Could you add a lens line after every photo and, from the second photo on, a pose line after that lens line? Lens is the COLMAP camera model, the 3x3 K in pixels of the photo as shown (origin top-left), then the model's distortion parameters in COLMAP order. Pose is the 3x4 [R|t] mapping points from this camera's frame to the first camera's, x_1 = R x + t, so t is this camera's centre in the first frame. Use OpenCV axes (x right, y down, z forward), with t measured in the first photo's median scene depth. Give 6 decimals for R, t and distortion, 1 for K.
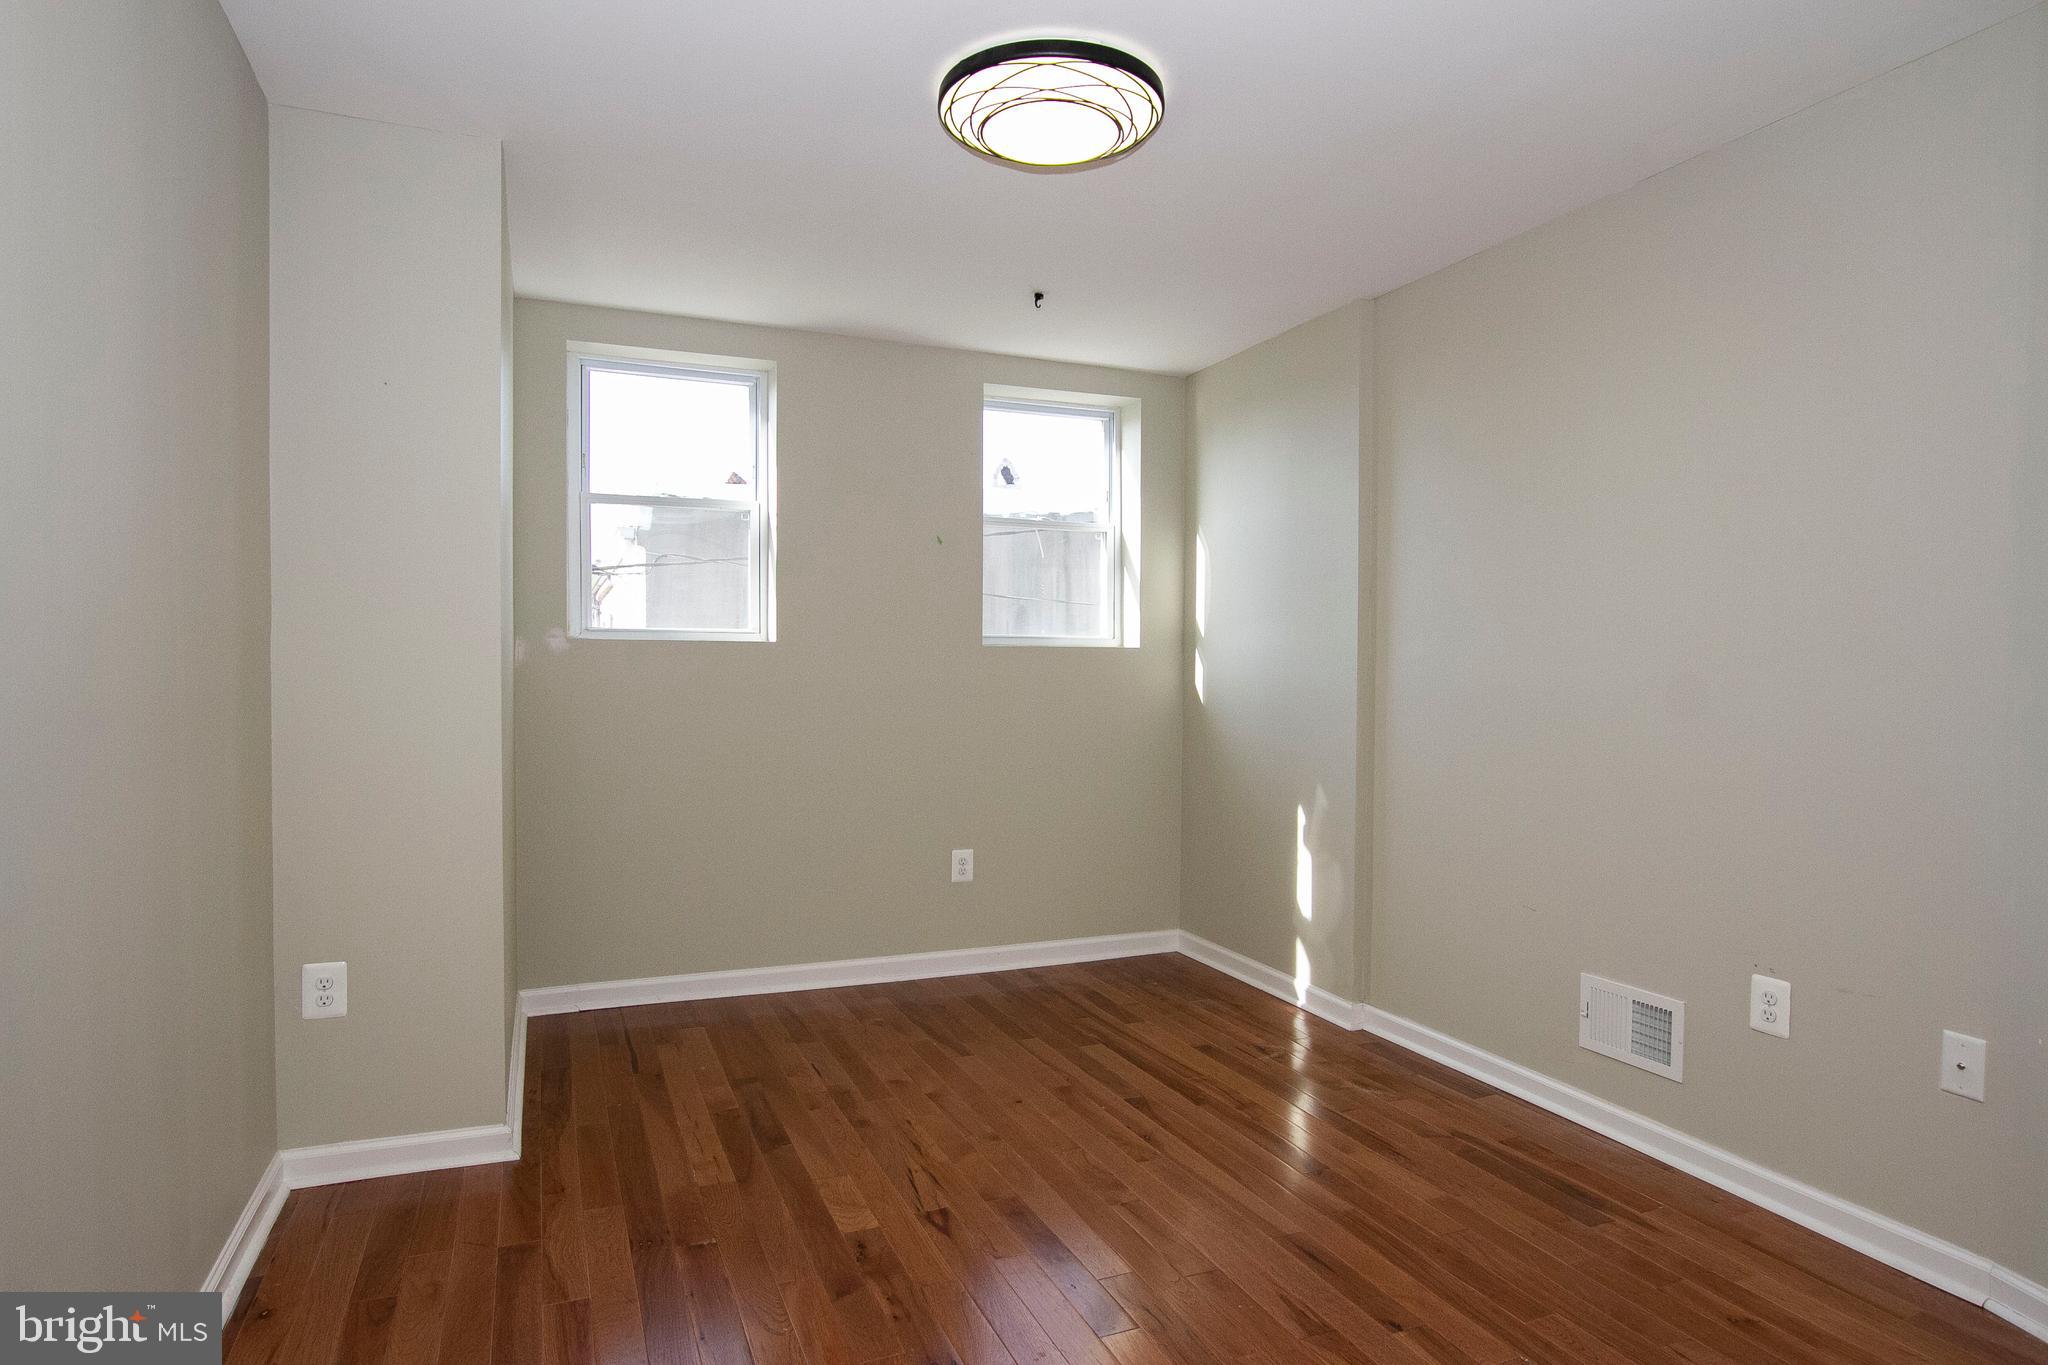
lens RADIAL K [[1150.8, 0, 1019.7], [0, 1150.8, 699.1], [0, 0, 1]] dist [-0.003208, 0.001215]
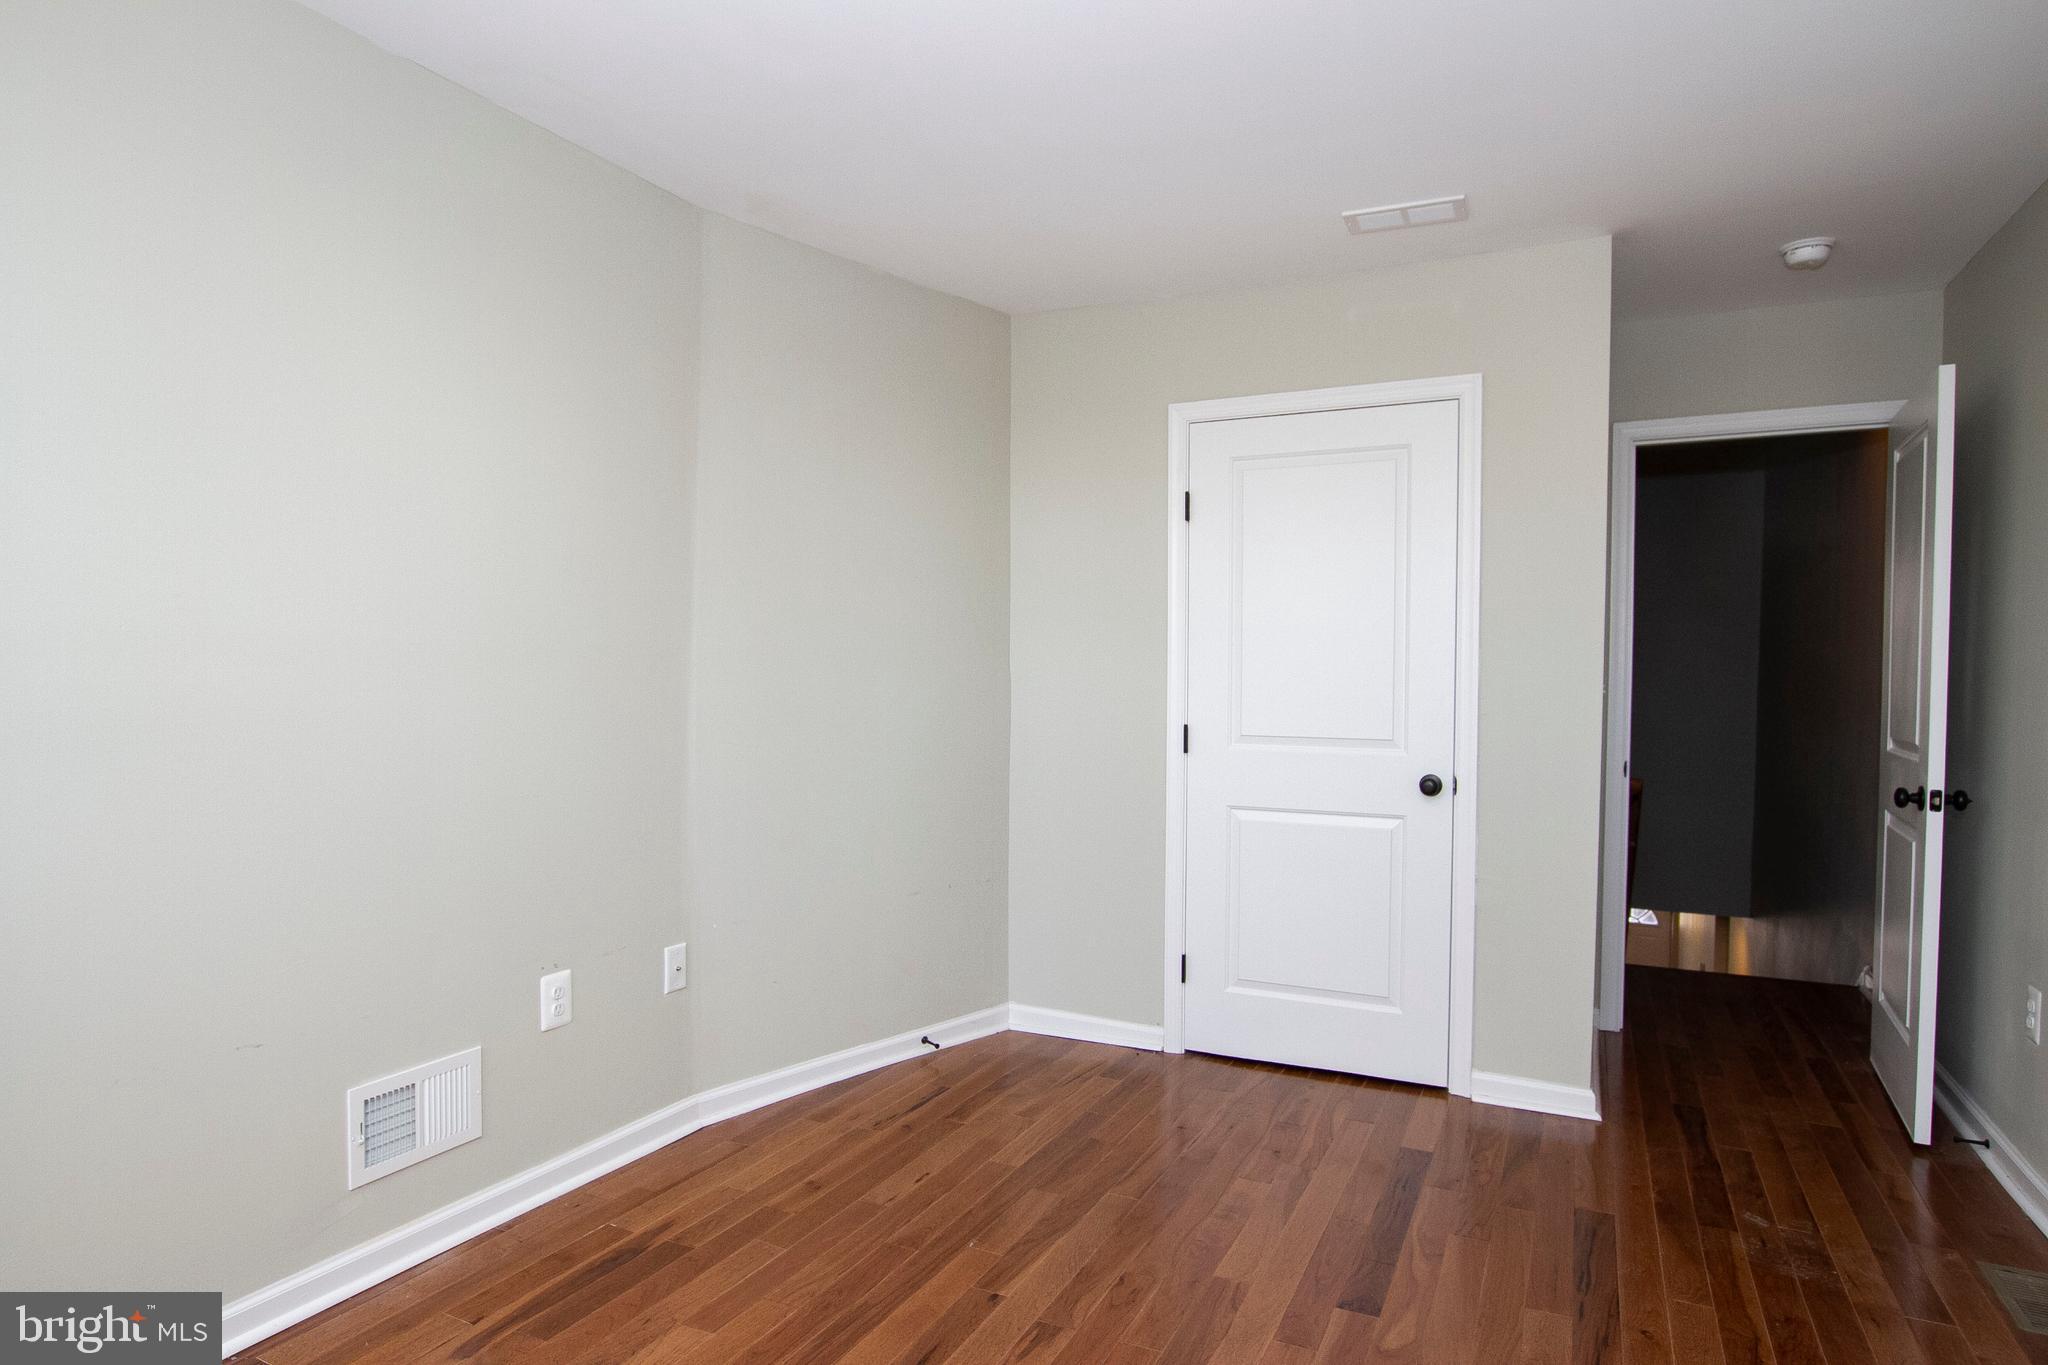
lens RADIAL K [[1150.8, 0, 1019.7], [0, 1150.8, 699.1], [0, 0, 1]] dist [-0.003208, 0.001215]
pose [[-0.657999, -0.036272, 0.752145, -0.405374], [-0.004130, 0.998998, 0.044563, -0.053626], [-0.753008, 0.026216, -0.657489, 1.415024]]
